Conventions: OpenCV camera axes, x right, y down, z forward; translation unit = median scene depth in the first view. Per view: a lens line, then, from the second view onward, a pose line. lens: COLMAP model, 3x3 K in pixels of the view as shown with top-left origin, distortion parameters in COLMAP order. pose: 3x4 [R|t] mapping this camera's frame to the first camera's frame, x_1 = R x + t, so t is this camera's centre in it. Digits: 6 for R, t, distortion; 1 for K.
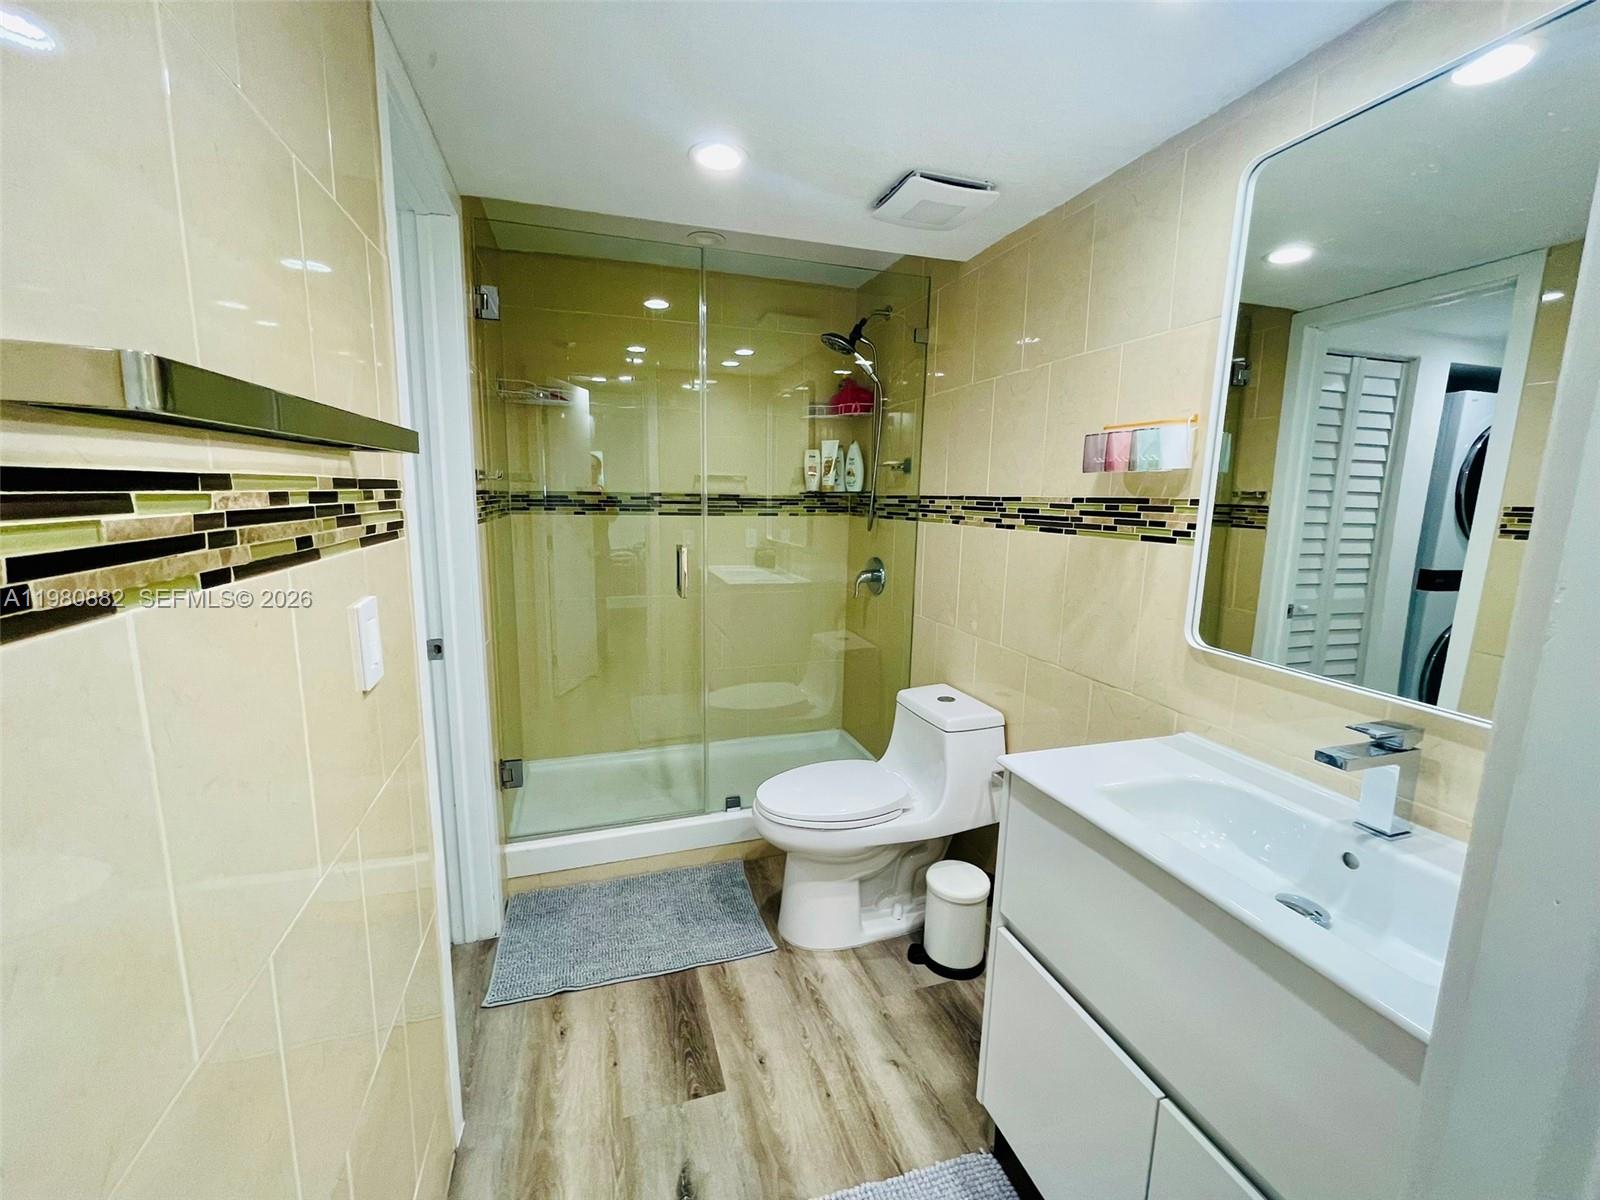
lens RADIAL K [[649.3, 0, 797.1], [0, 649.3, 599.2], [0, 0, 1]] dist [0.001062, -0.000265]
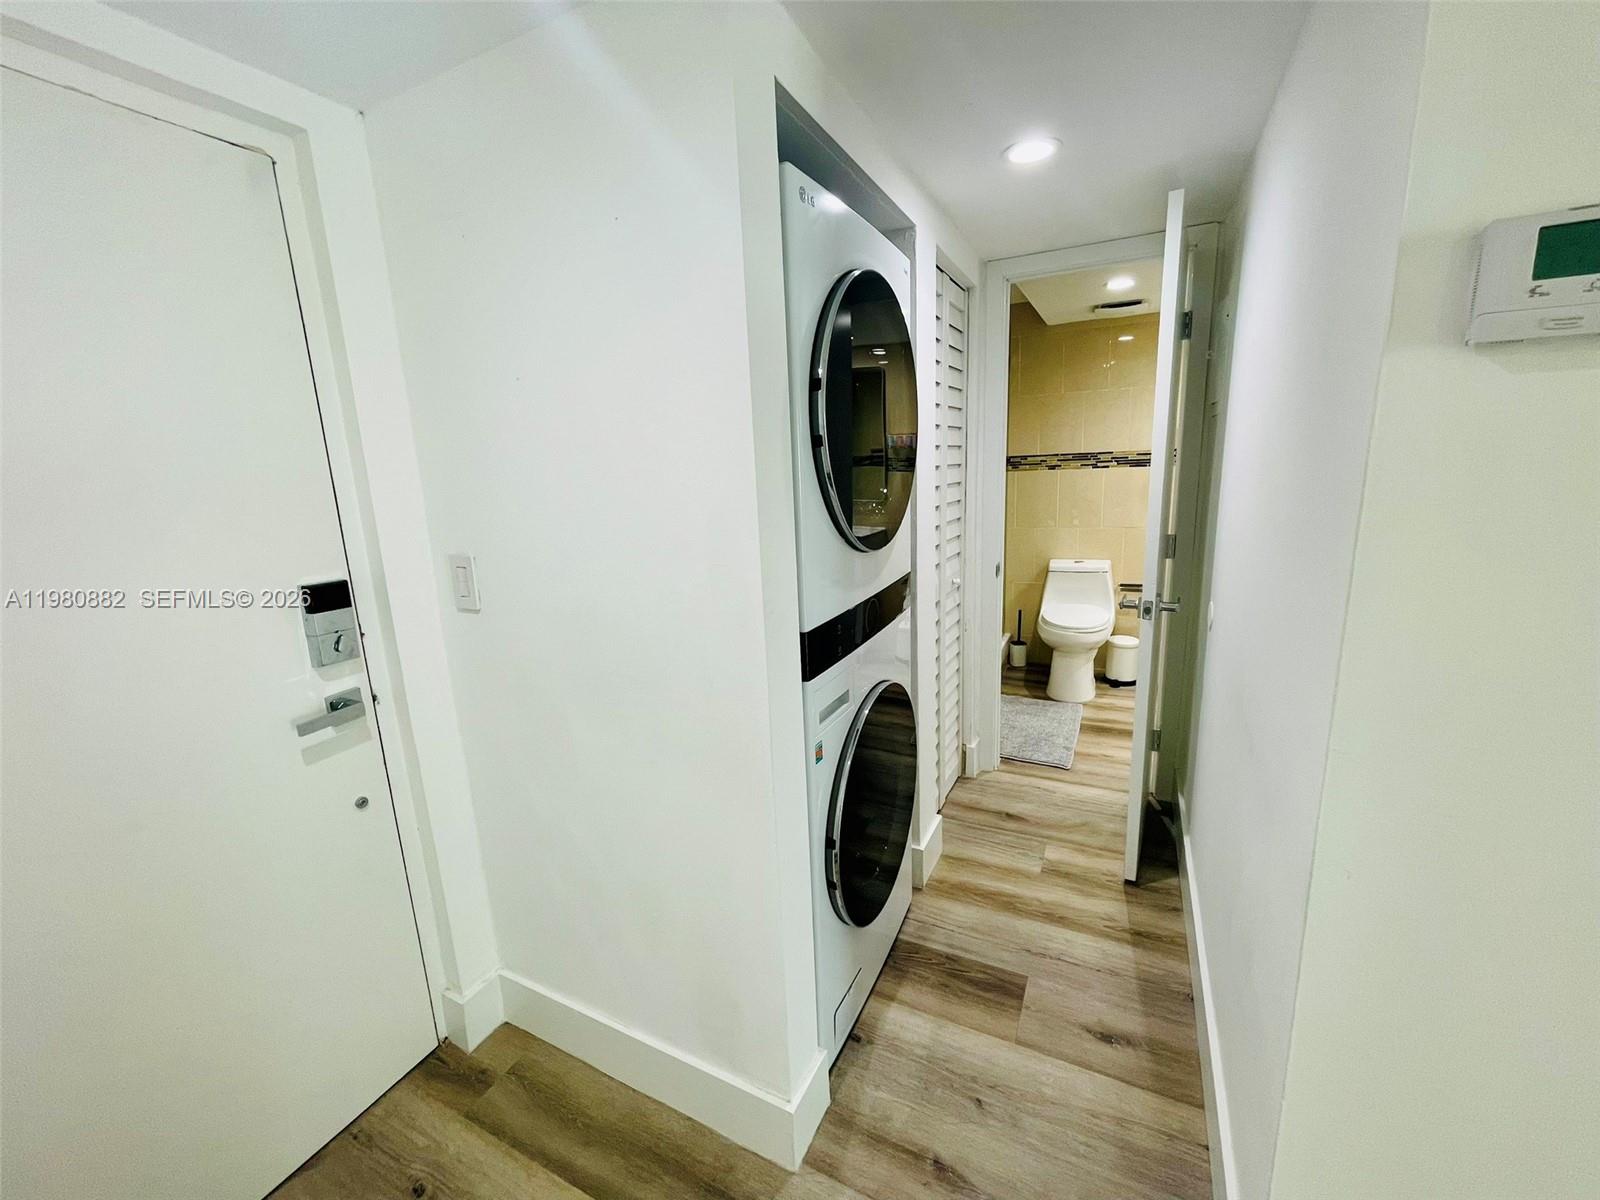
lens RADIAL K [[649.3, 0, 797.1], [0, 649.3, 599.2], [0, 0, 1]] dist [0.001062, -0.000265]
pose [[0.707825, -0.202378, 0.676777, -1.831685], [0.177425, 0.978303, 0.106979, -0.096776], [-0.683743, 0.044355, 0.728374, 0.209484]]
